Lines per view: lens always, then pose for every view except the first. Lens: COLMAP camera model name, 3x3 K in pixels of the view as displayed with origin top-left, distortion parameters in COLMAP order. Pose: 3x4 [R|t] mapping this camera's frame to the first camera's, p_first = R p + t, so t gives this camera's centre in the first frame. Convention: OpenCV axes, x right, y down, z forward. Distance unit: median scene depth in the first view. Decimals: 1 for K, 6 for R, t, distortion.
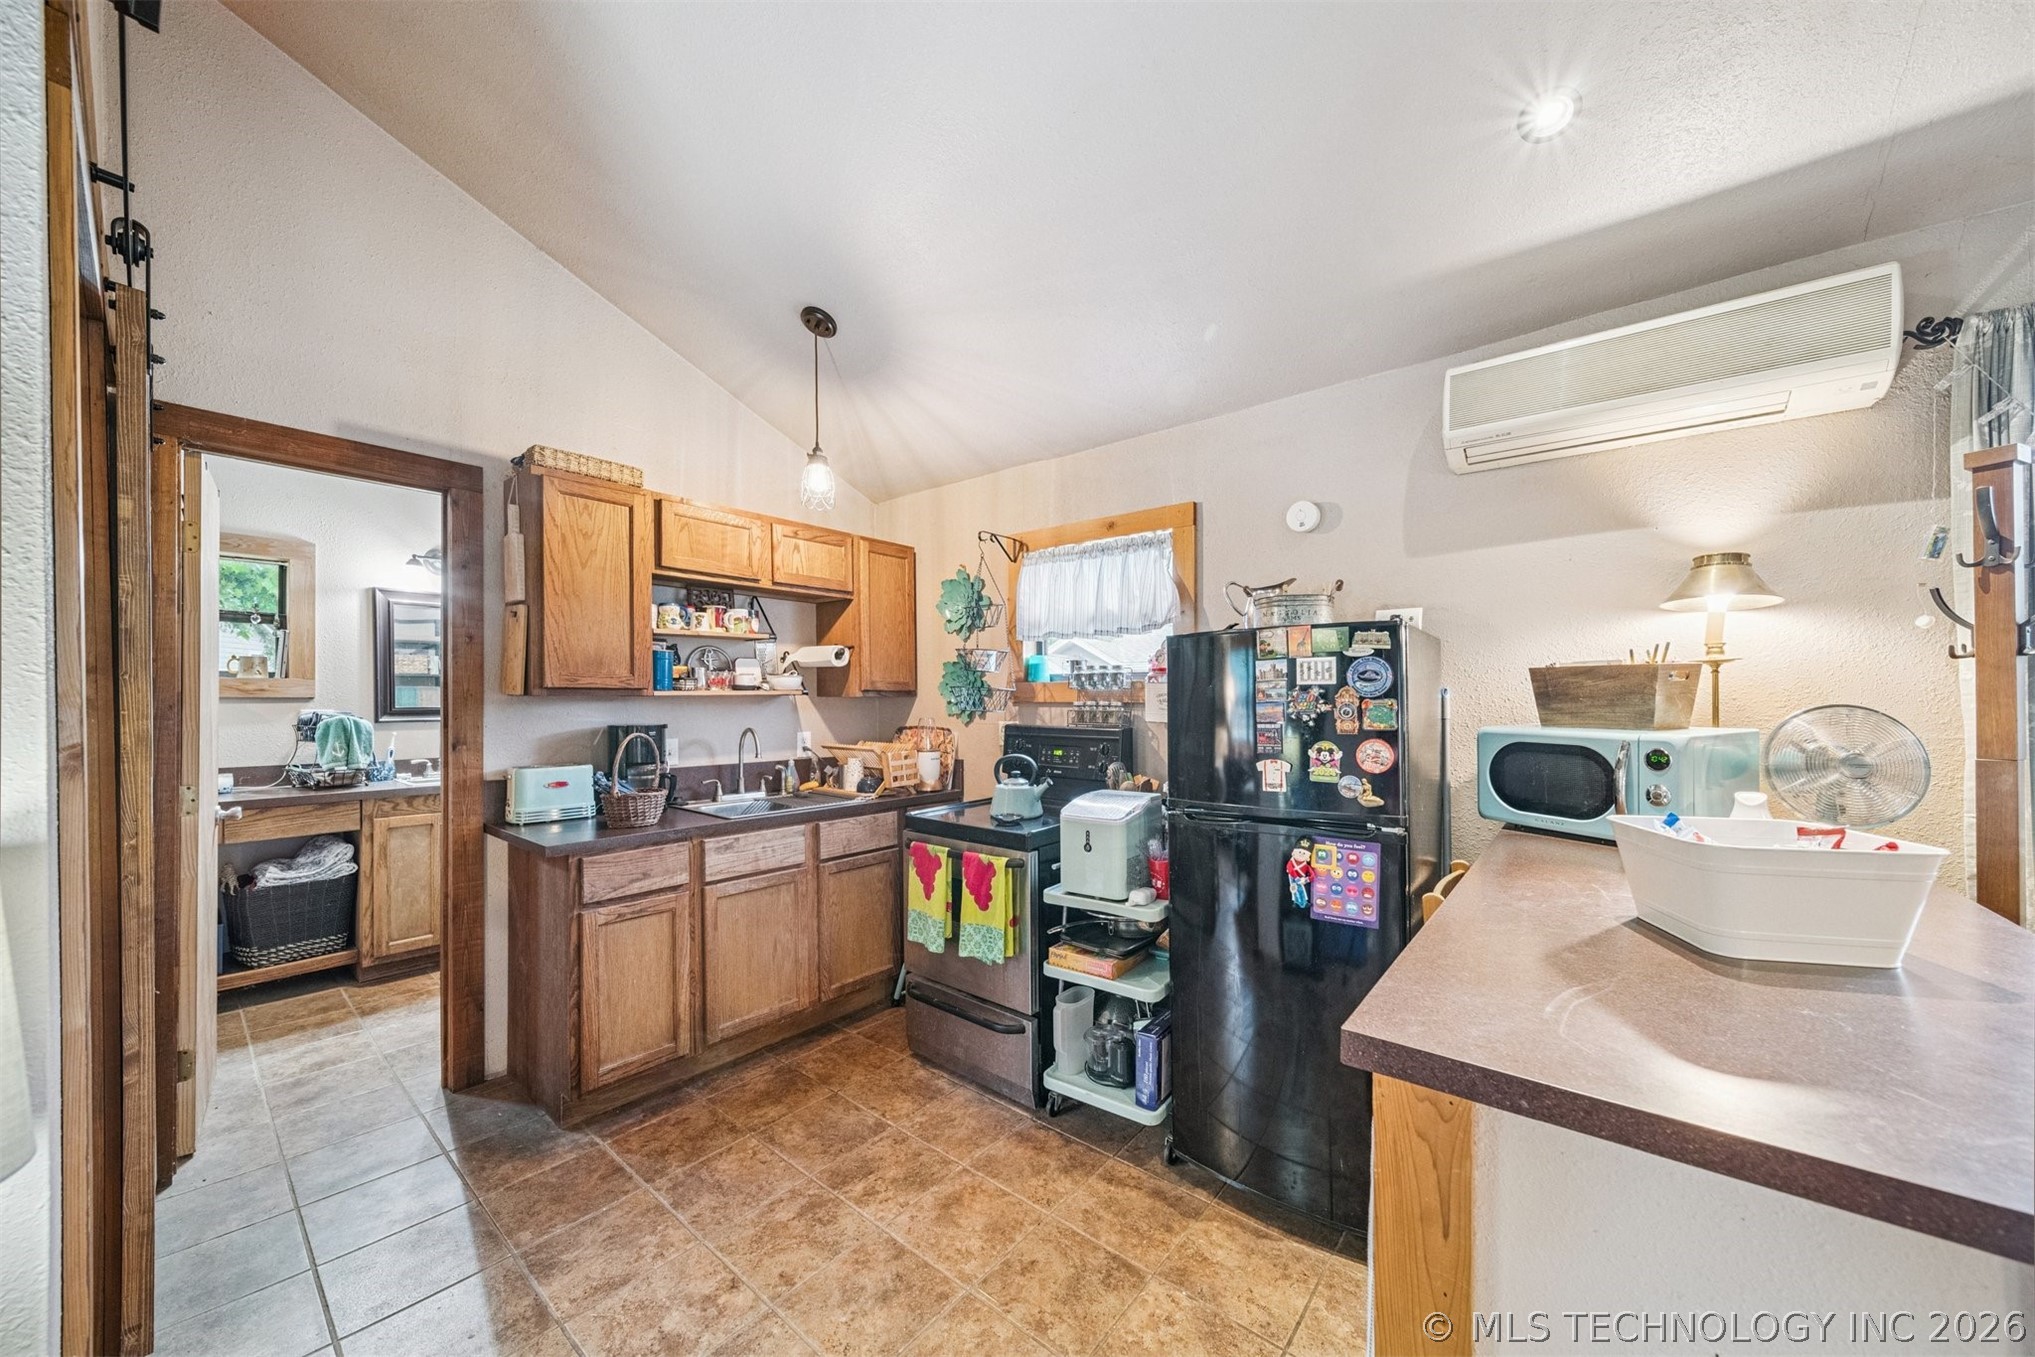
lens RADIAL K [[742.9, 0, 1039.2], [0, 742.9, 679.4], [0, 0, 1]] dist [-0.001278, 0.000079]
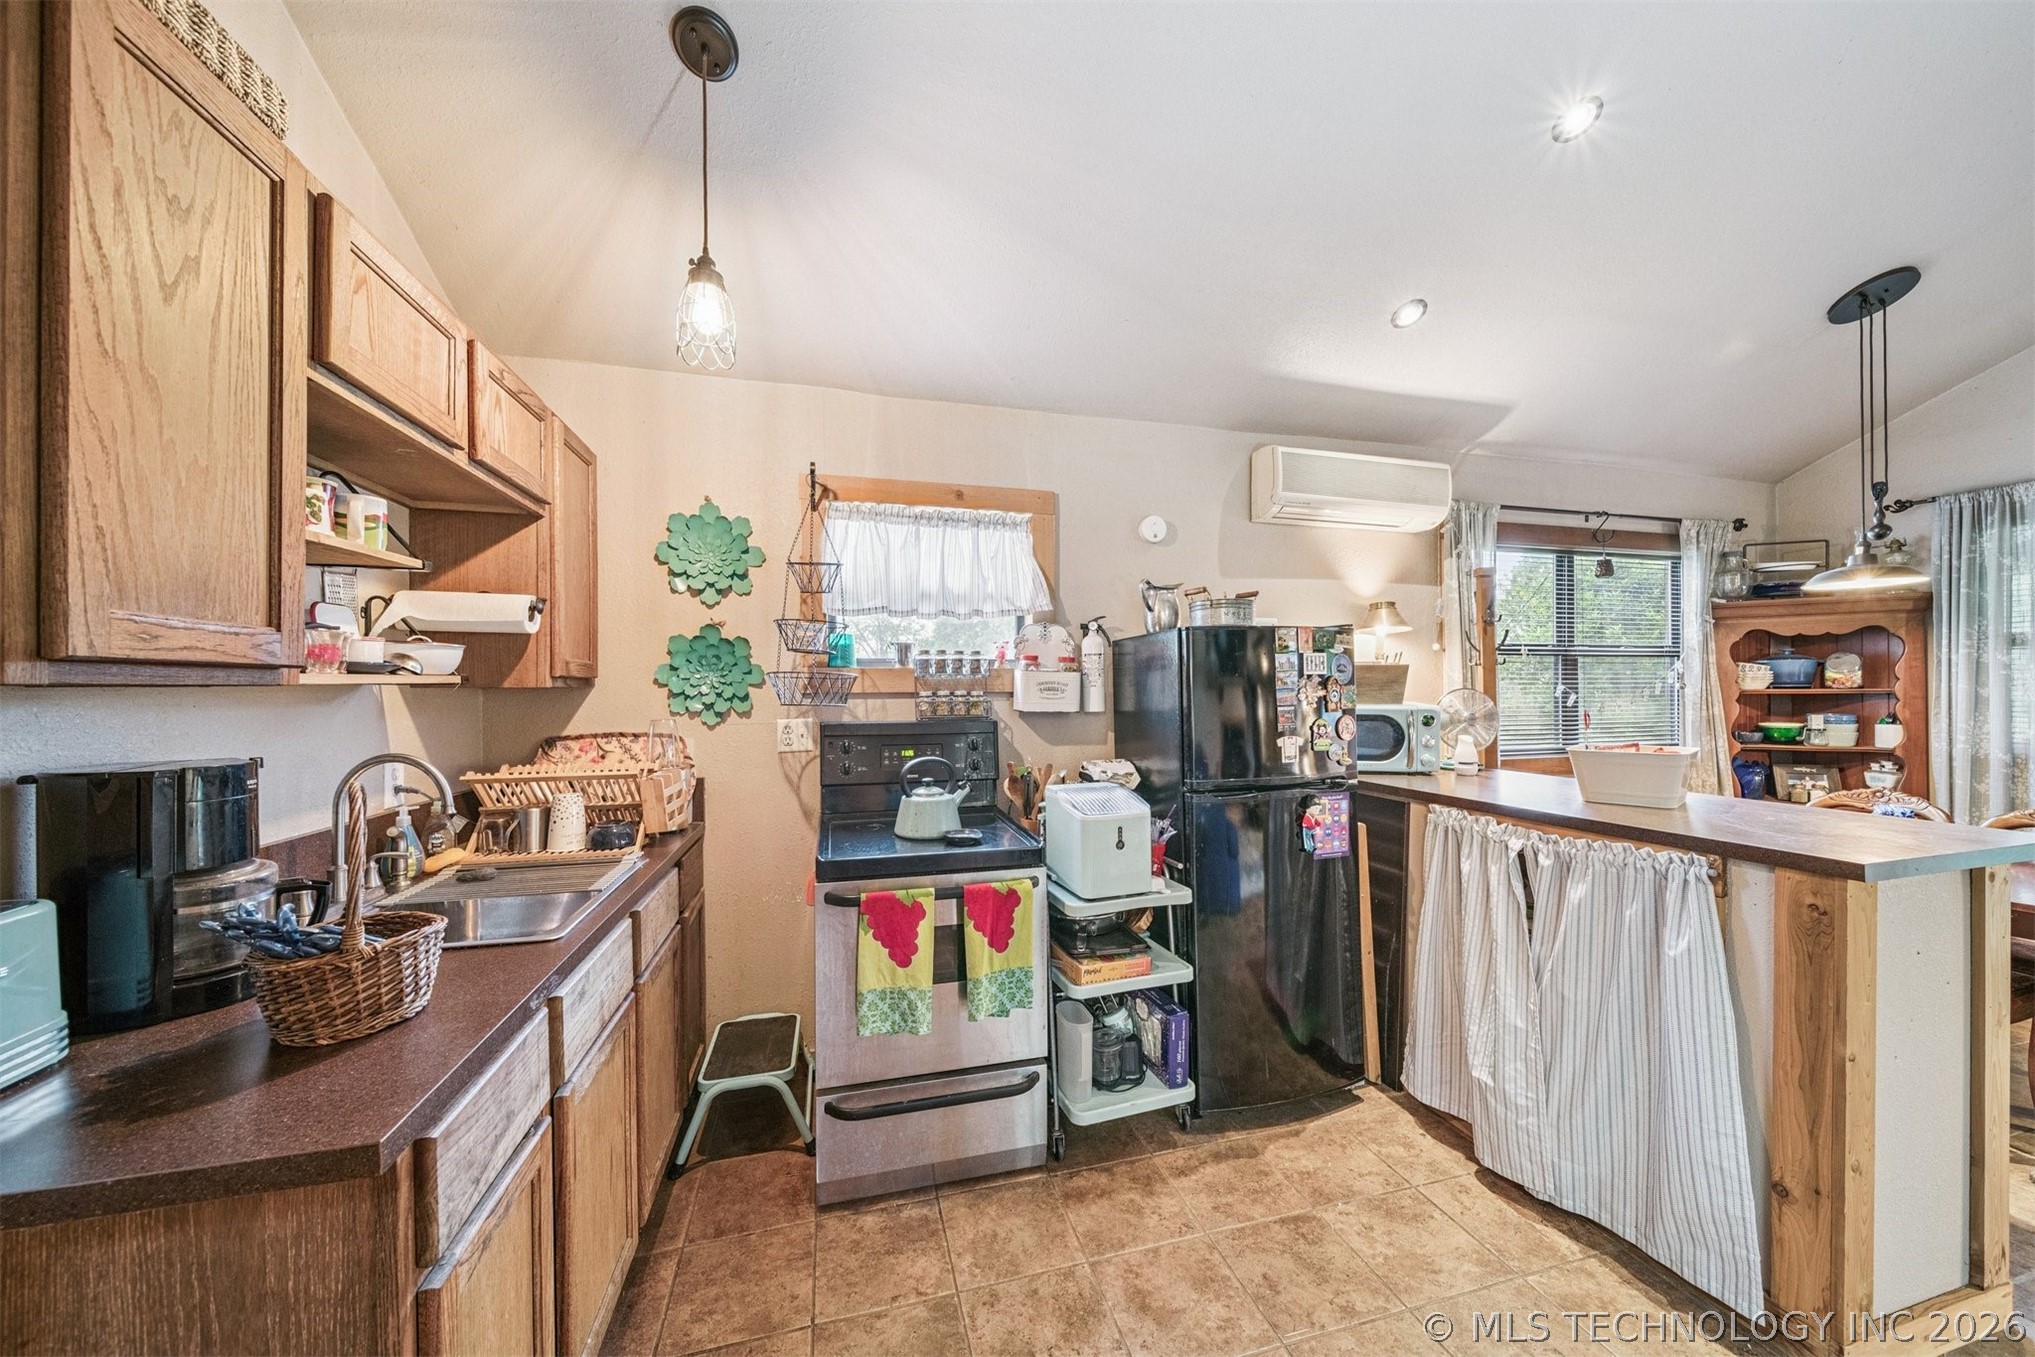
lens RADIAL K [[721.7, 0, 1039.0], [0, 721.7, 669.5], [0, 0, 1]] dist [-0.001093, -0.000195]
pose [[0.568972, 0.015866, 0.822204, -0.622261], [-0.014389, 0.999853, -0.009337, 0.011613], [-0.822231, -0.006518, 0.569117, 0.470728]]
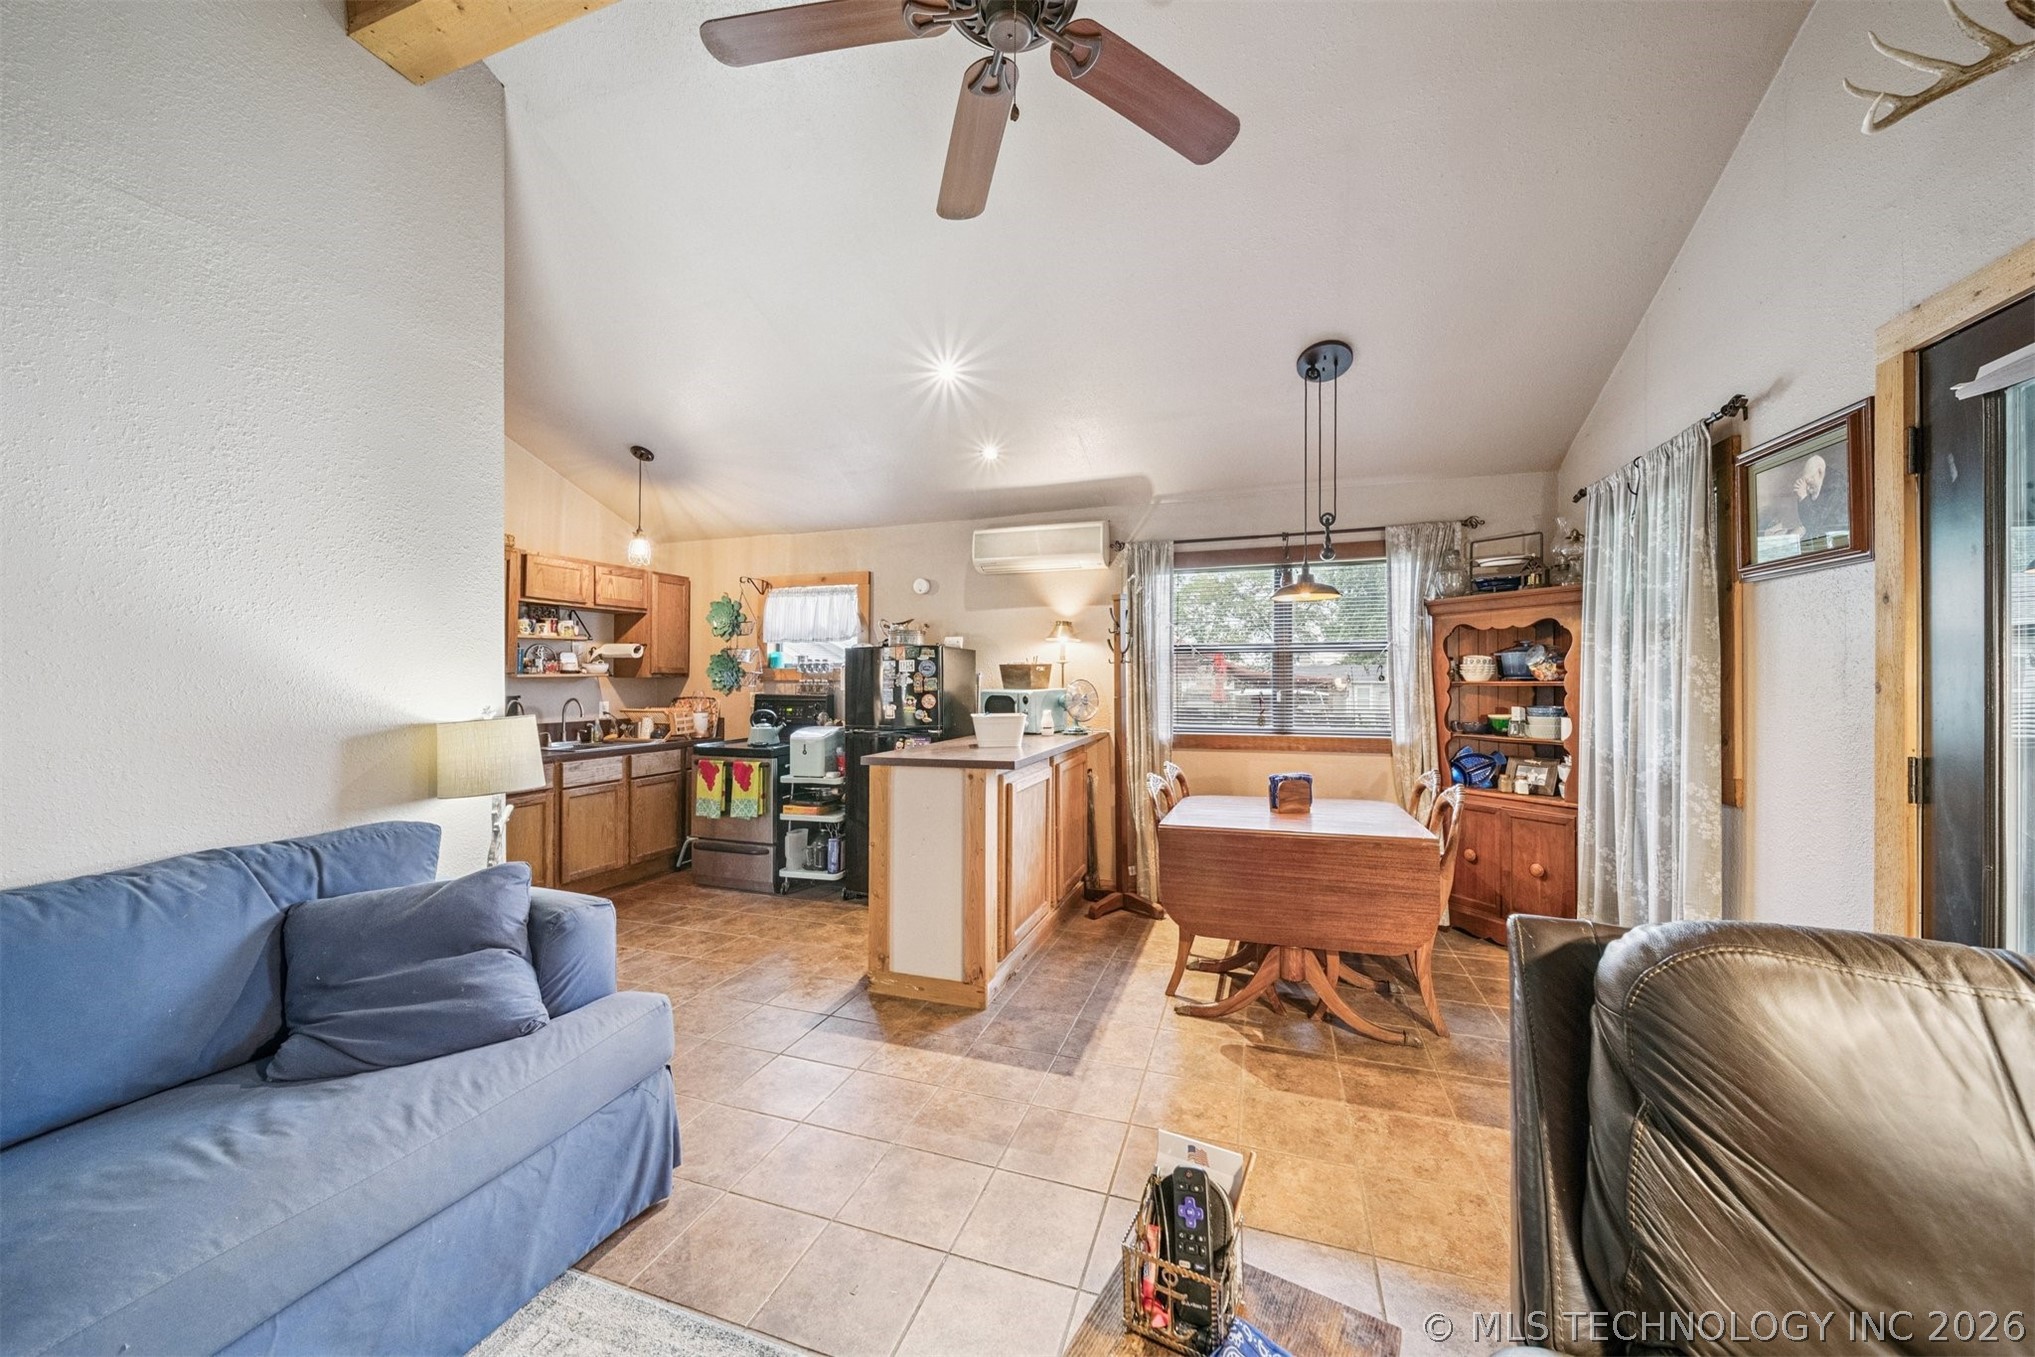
lens RADIAL K [[748.3, 0, 1070.5], [0, 748.3, 649.8], [0, 0, 1]] dist [-0.001872, -0.000139]
pose [[0.928494, 0.009598, 0.371224, -0.016113], [-0.005081, 0.999901, -0.013144, -0.022159], [-0.371313, 0.010318, 0.928450, -0.946089]]
